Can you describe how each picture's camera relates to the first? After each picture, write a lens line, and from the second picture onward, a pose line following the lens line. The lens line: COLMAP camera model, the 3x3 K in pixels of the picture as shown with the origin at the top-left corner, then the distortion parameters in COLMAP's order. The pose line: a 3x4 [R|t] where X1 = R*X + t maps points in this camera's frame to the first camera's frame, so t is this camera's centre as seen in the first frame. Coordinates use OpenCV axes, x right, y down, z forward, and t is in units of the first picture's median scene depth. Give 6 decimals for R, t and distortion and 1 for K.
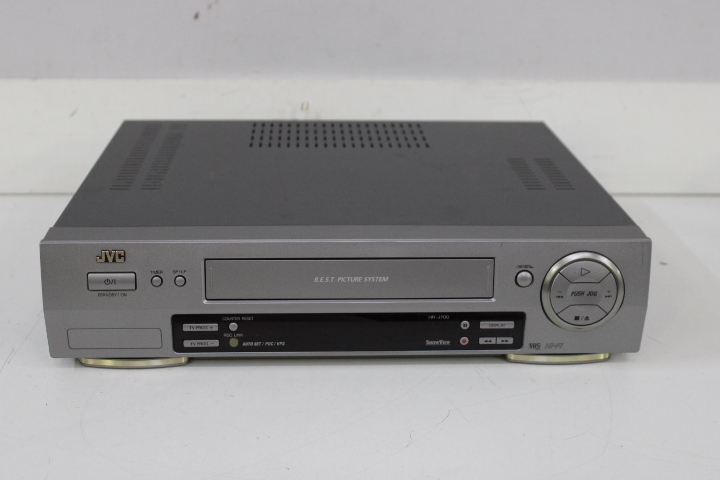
lens RADIAL K [[996.2, 0, 360.0], [0, 996.2, 240.0], [0, 0, 1]] dist [-0.045007, 0.070630]
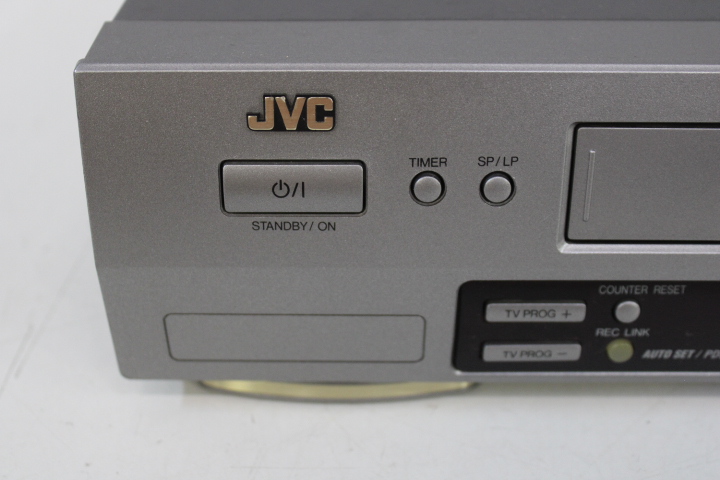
lens RADIAL K [[967.1, 0, 360.0], [0, 967.1, 240.0], [0, 0, 1]] dist [-0.071543, 0.070620]
pose [[0.998224, 0.018734, -0.056547, -0.203259], [-0.006685, 0.978494, 0.206168, -0.007912], [0.059194, -0.205424, 0.976881, 0.663344]]
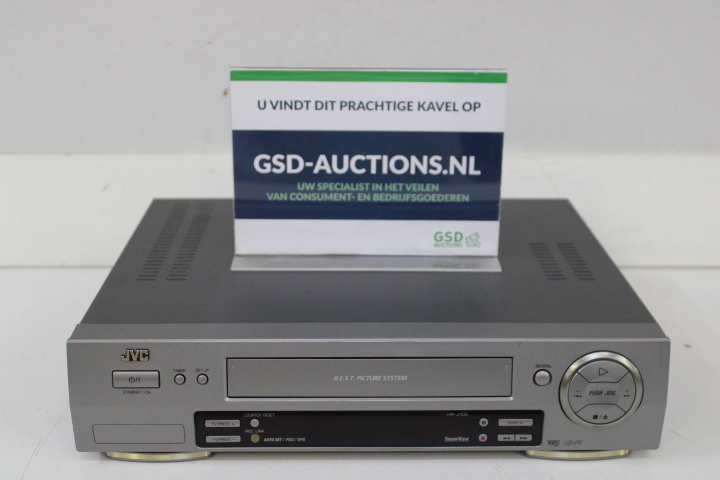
lens RADIAL K [[996.2, 0, 360.0], [0, 996.2, 240.0], [0, 0, 1]] dist [-0.045007, 0.070630]
pose [[0.999243, 0.001084, -0.038878, 0.019501], [-0.002009, 0.999715, -0.023768, -0.075773], [0.038841, 0.023828, 0.998961, -0.015091]]
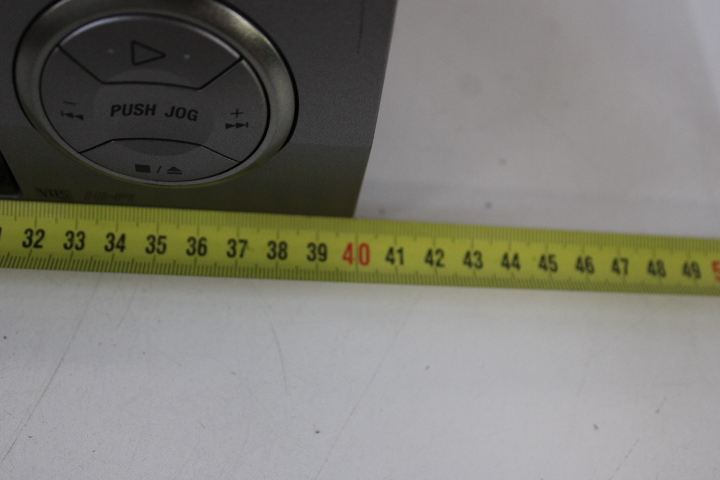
lens RADIAL K [[827.7, 0, 360.0], [0, 827.7, 240.0], [0, 0, 1]] dist [-0.068674, -0.007219]
pose [[0.993606, 0.090086, 0.068050, 0.272590], [-0.112860, 0.776721, 0.619650, -0.077972], [0.002966, -0.623369, 0.781922, 0.775066]]
